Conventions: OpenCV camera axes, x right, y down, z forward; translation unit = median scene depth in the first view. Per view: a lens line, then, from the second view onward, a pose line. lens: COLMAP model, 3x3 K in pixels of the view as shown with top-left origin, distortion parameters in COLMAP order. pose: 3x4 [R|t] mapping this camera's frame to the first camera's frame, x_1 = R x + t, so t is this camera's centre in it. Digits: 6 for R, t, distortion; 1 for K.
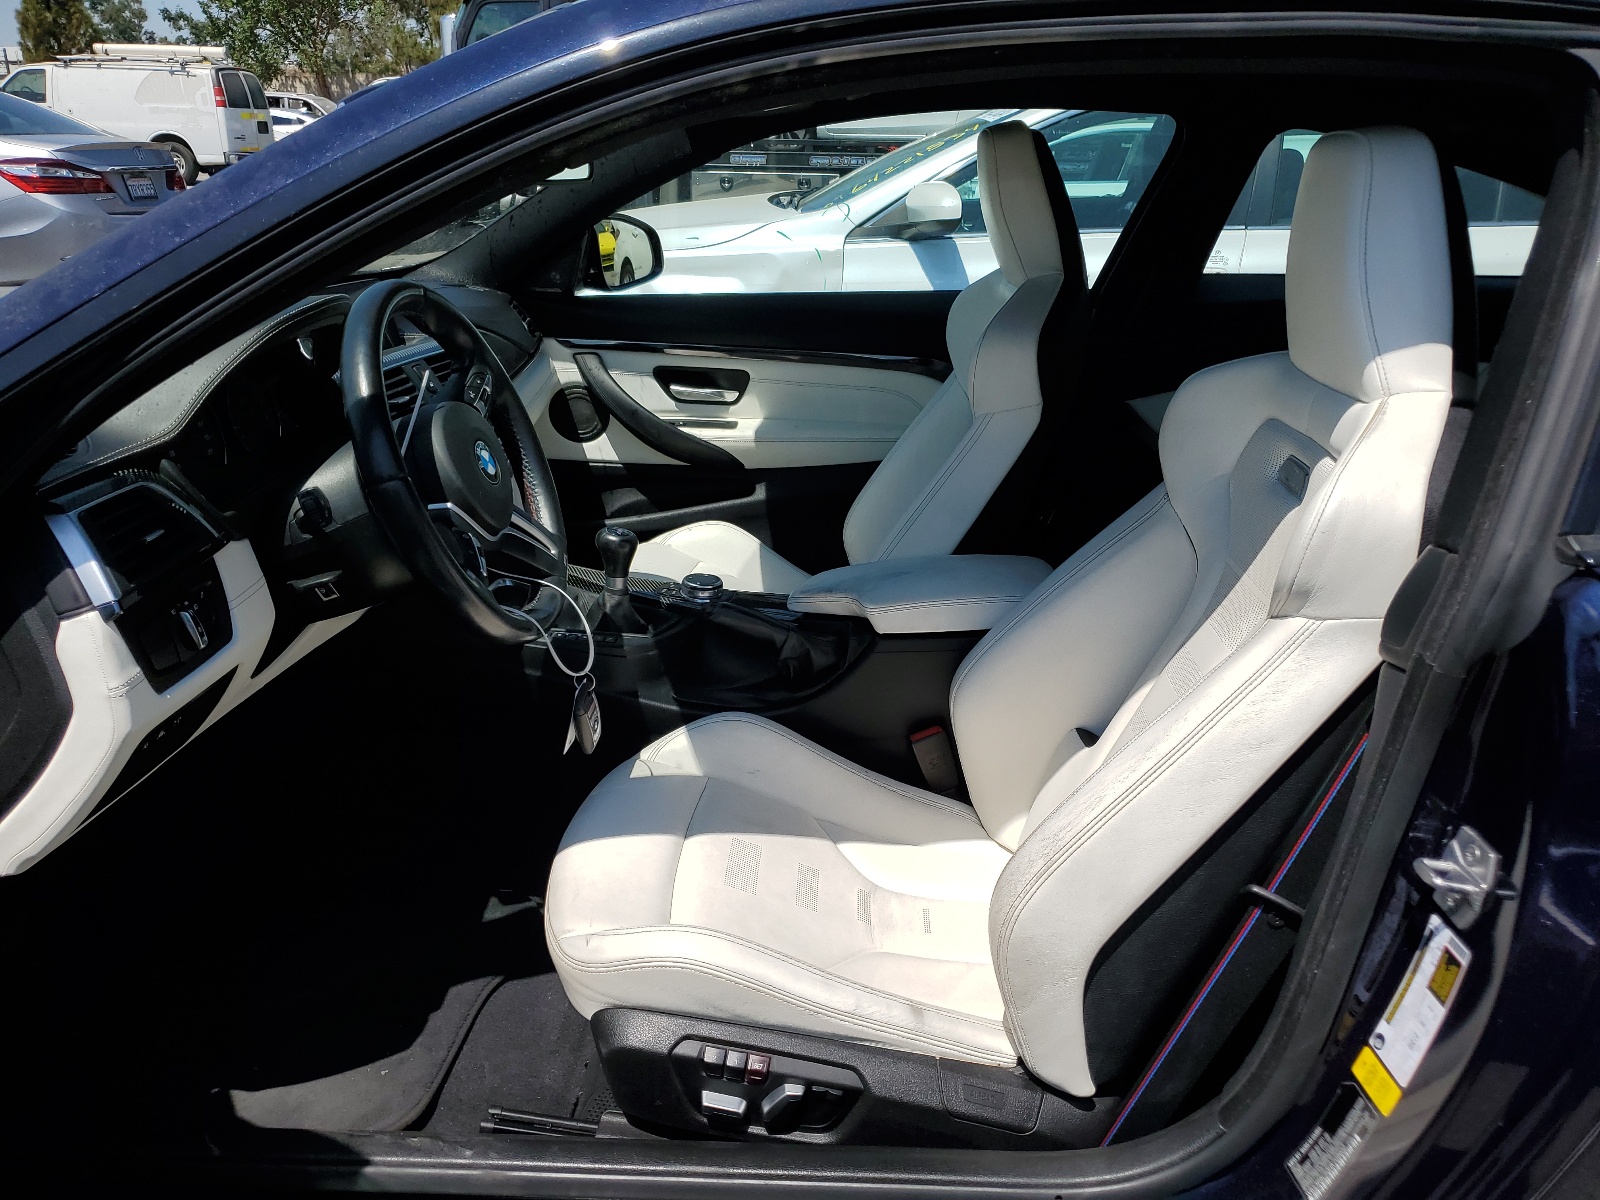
lens RADIAL K [[1207.7, 0, 801.8], [0, 1207.7, 598.3], [0, 0, 1]] dist [0.038758, 0.004336]
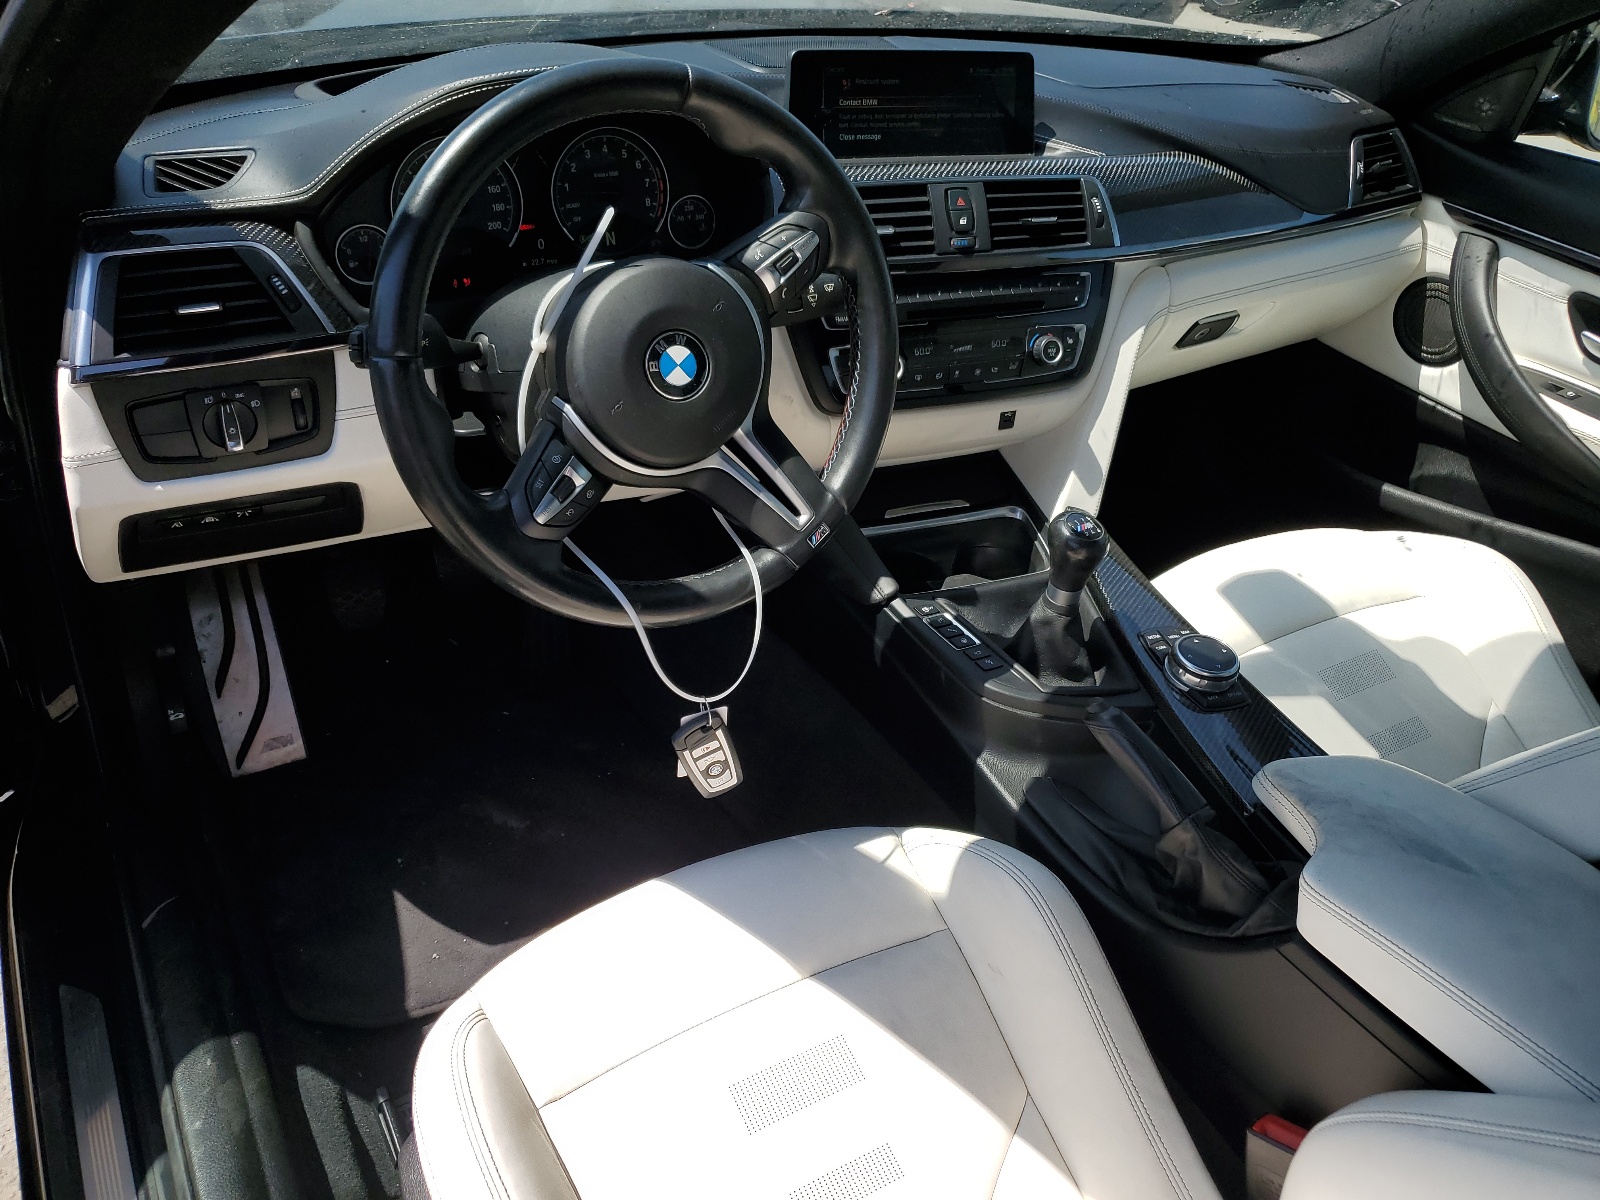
lens RADIAL K [[1207.7, 0, 797.0], [0, 1207.7, 604.5], [0, 0, 1]] dist [0.038758, 0.004336]
pose [[0.558057, 0.504096, -0.659136, 0.208687], [-0.363550, 0.862564, 0.351874, -0.189870], [0.745925, 0.043263, 0.664623, 0.449117]]
